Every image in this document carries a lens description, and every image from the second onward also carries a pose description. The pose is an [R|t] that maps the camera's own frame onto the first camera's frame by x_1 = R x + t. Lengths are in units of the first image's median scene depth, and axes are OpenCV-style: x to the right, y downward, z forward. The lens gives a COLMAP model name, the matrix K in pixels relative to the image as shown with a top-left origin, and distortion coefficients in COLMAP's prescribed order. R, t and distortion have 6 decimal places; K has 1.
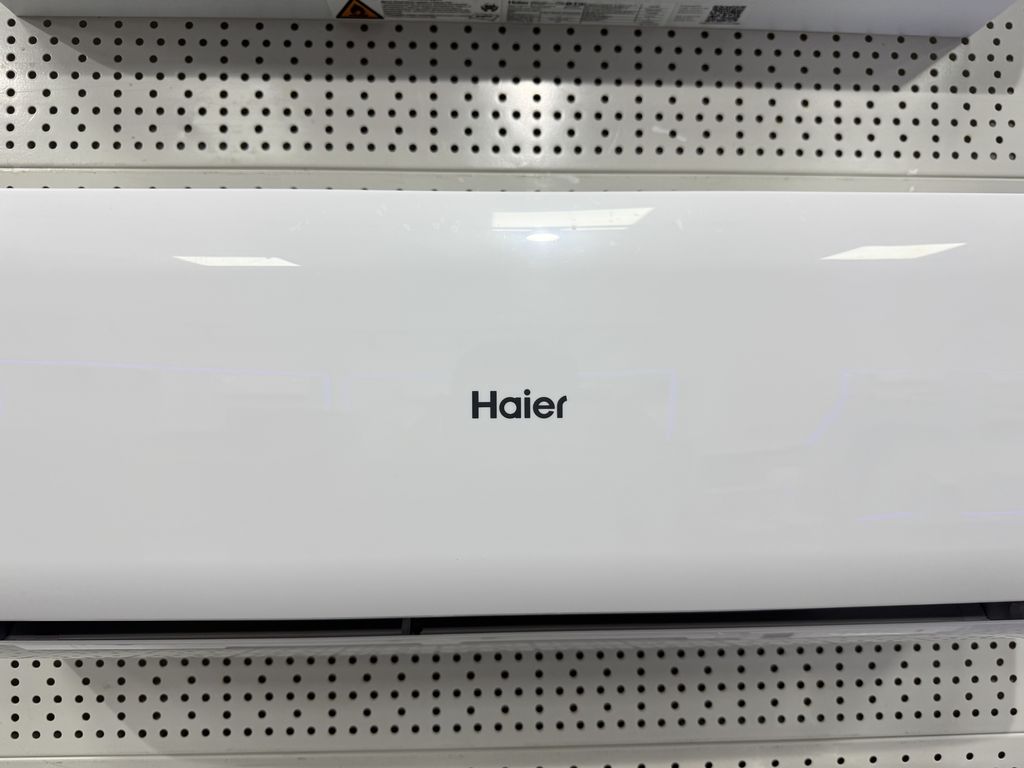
lens RADIAL K [[752.9, 0, 511.2], [0, 752.9, 384.0], [0, 0, 1]] dist [-0.011751, -0.027609]
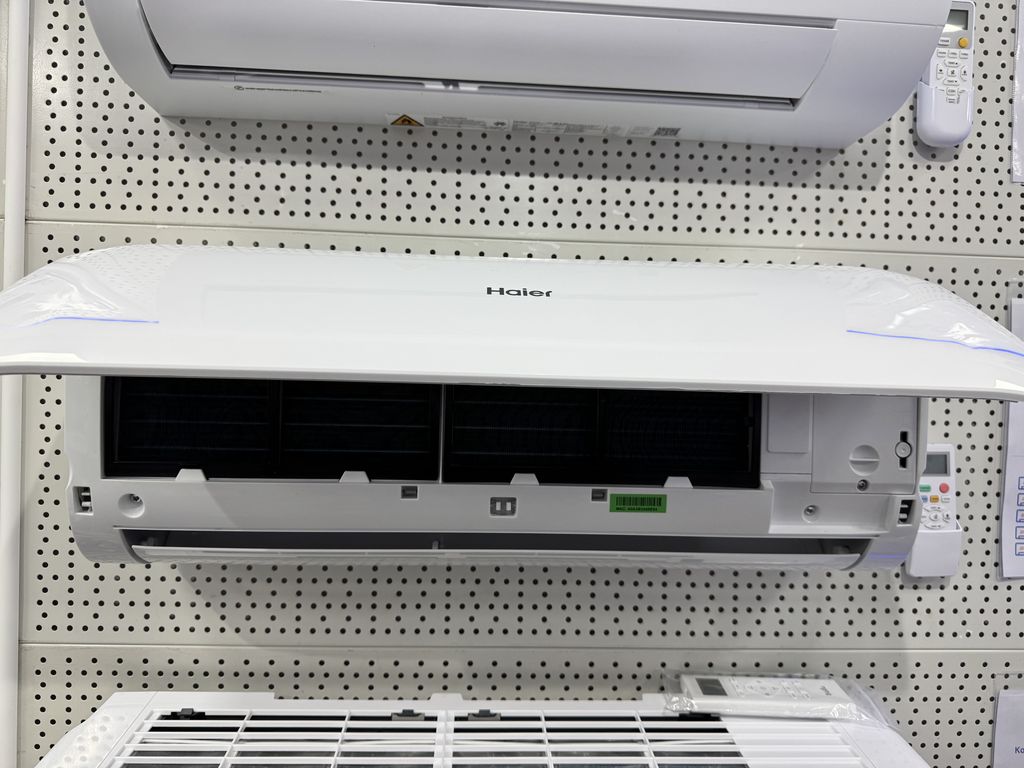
lens RADIAL K [[752.9, 0, 516.5], [0, 752.9, 382.8], [0, 0, 1]] dist [-0.011751, -0.027609]
pose [[0.999418, 0.030135, 0.015961, -0.005368], [-0.030282, 0.999501, 0.009041, -0.025833], [-0.015680, -0.009519, 0.999832, -0.411469]]
